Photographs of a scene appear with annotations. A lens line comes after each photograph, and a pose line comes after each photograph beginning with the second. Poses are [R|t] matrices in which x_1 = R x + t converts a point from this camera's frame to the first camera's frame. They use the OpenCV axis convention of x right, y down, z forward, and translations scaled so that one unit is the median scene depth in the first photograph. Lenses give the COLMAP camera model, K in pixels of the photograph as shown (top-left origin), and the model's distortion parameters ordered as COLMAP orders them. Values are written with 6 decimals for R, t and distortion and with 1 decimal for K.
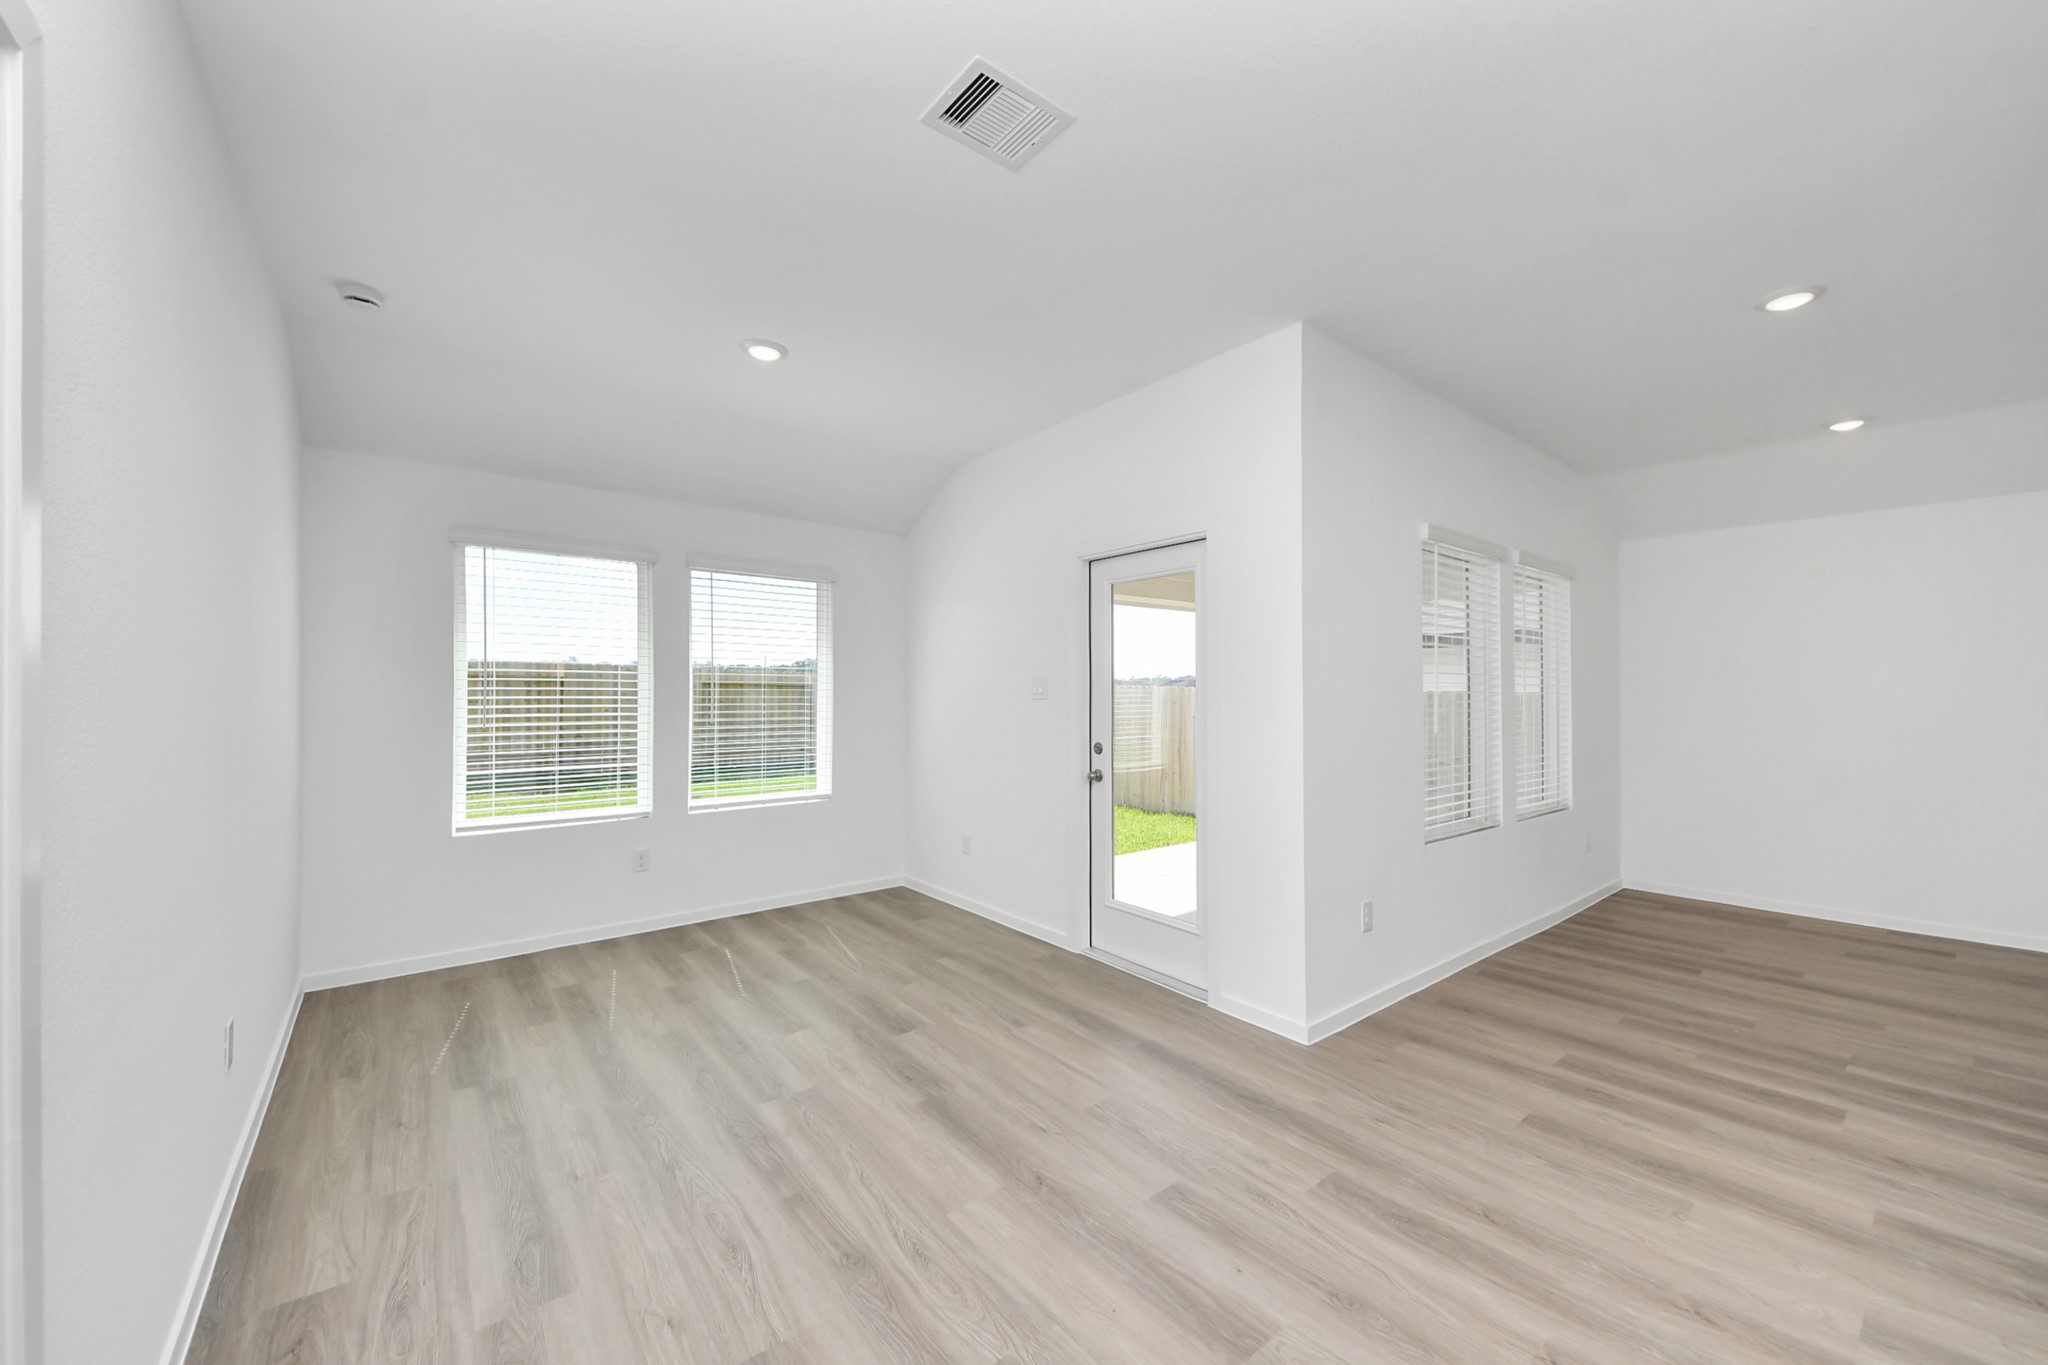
lens RADIAL K [[765.8, 0, 1005.9], [0, 765.8, 686.0], [0, 0, 1]] dist [0.049934, -0.030461]
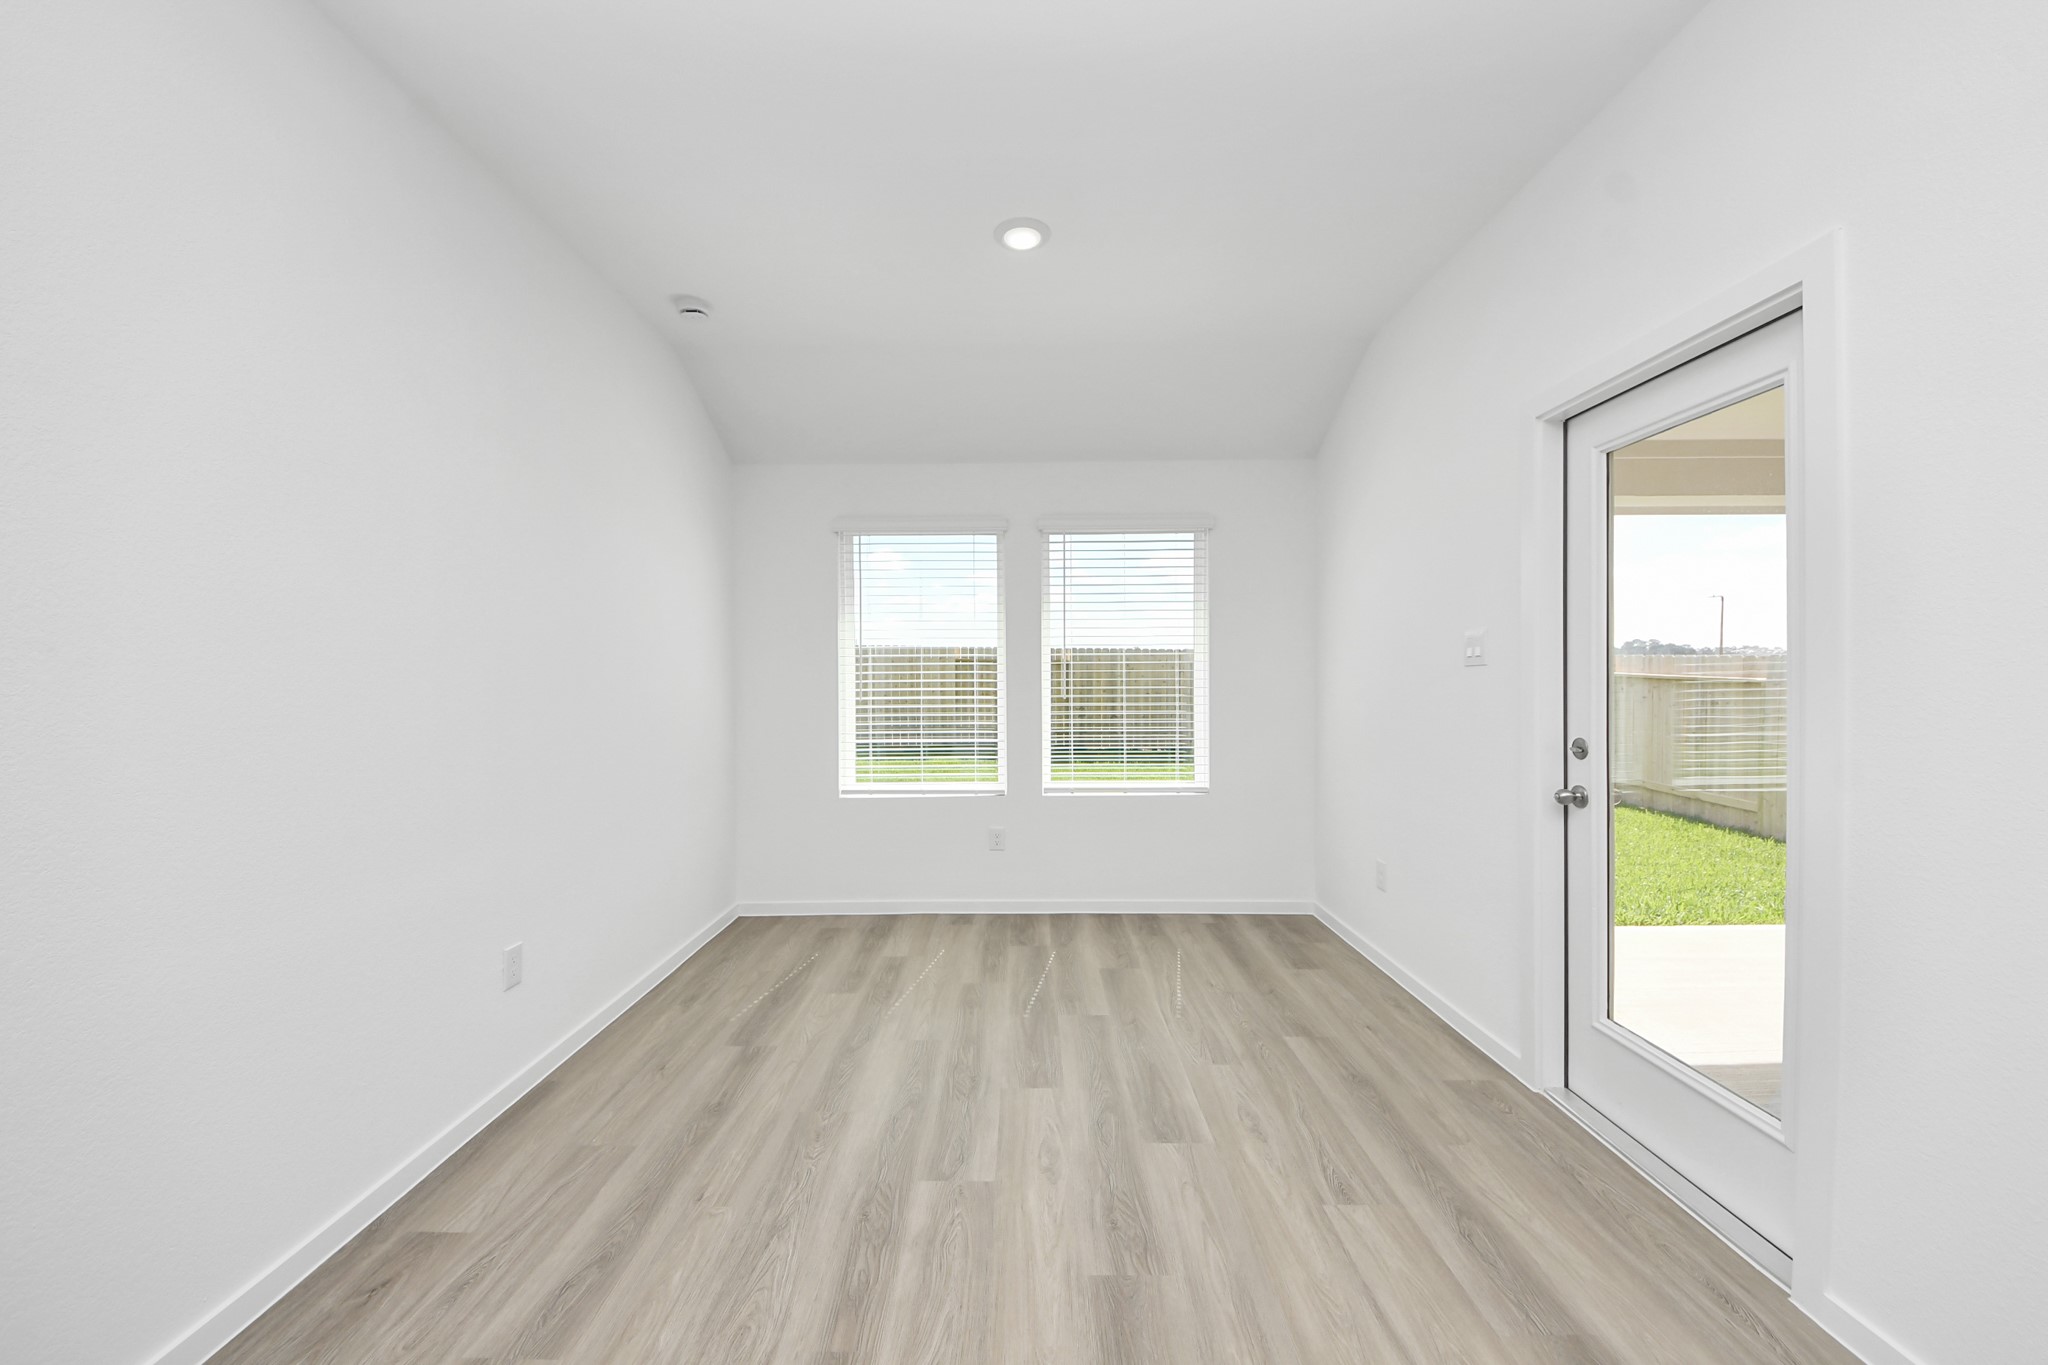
lens RADIAL K [[765.8, 0, 1005.9], [0, 765.8, 686.0], [0, 0, 1]] dist [0.049934, -0.030461]
pose [[0.782185, -0.000203, -0.623047, 0.156470], [0.013712, 0.999763, 0.016889, 0.020088], [0.622896, -0.021754, 0.782002, 0.300879]]
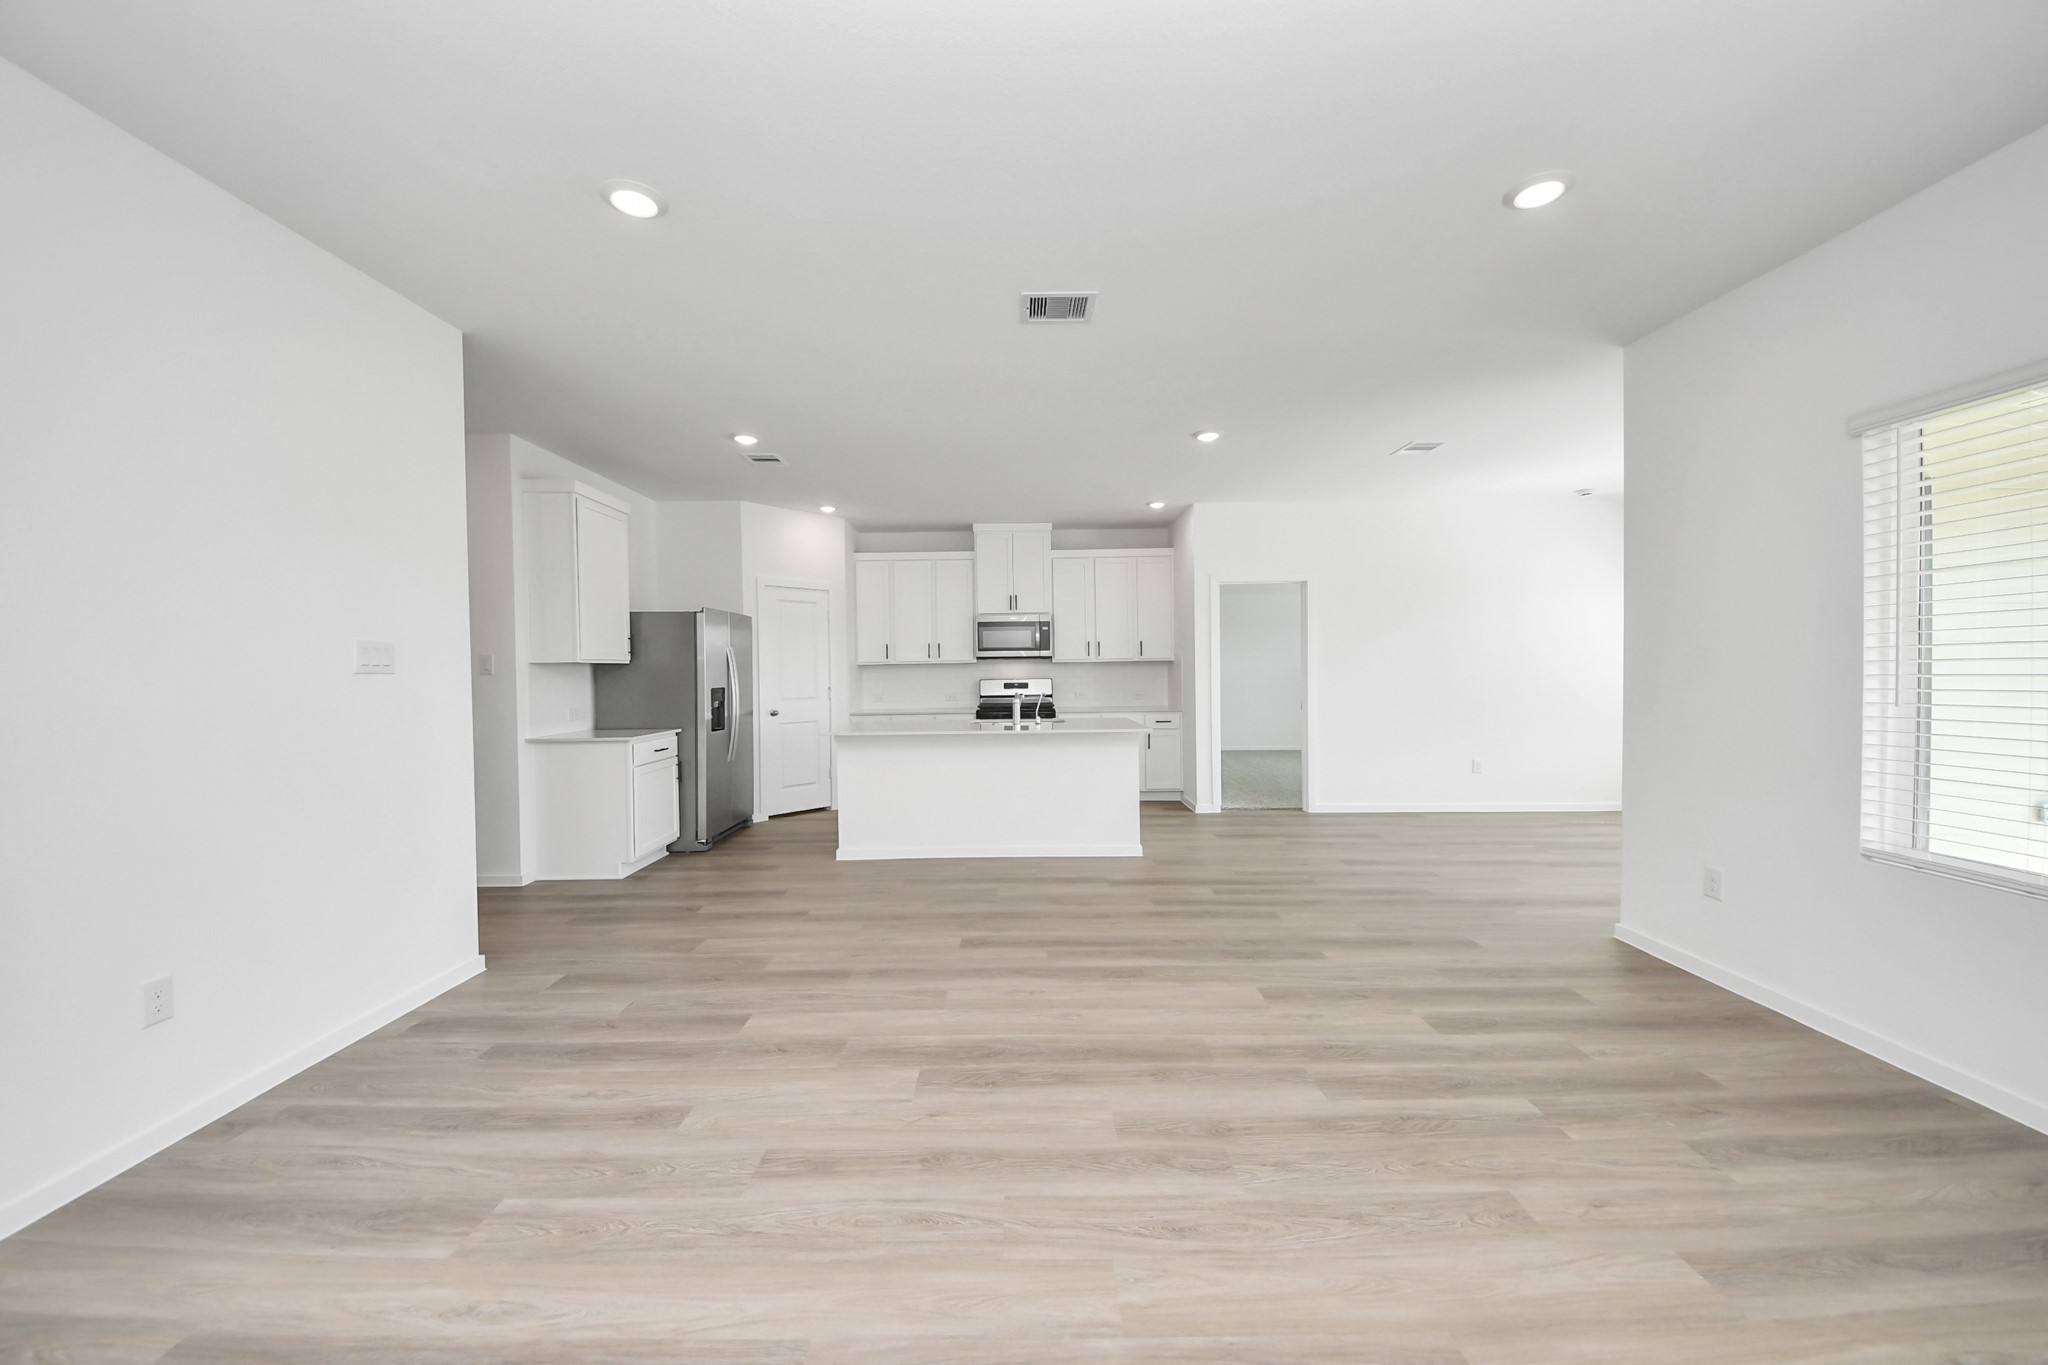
lens RADIAL K [[720.5, 0, 1005.5], [0, 720.5, 685.2], [0, 0, 1]] dist [0.036590, -0.024252]
pose [[-0.633967, 0.022558, -0.773031, 1.492127], [0.015576, 0.999744, 0.016400, 0.020678], [0.773203, -0.001644, -0.634156, 0.778754]]
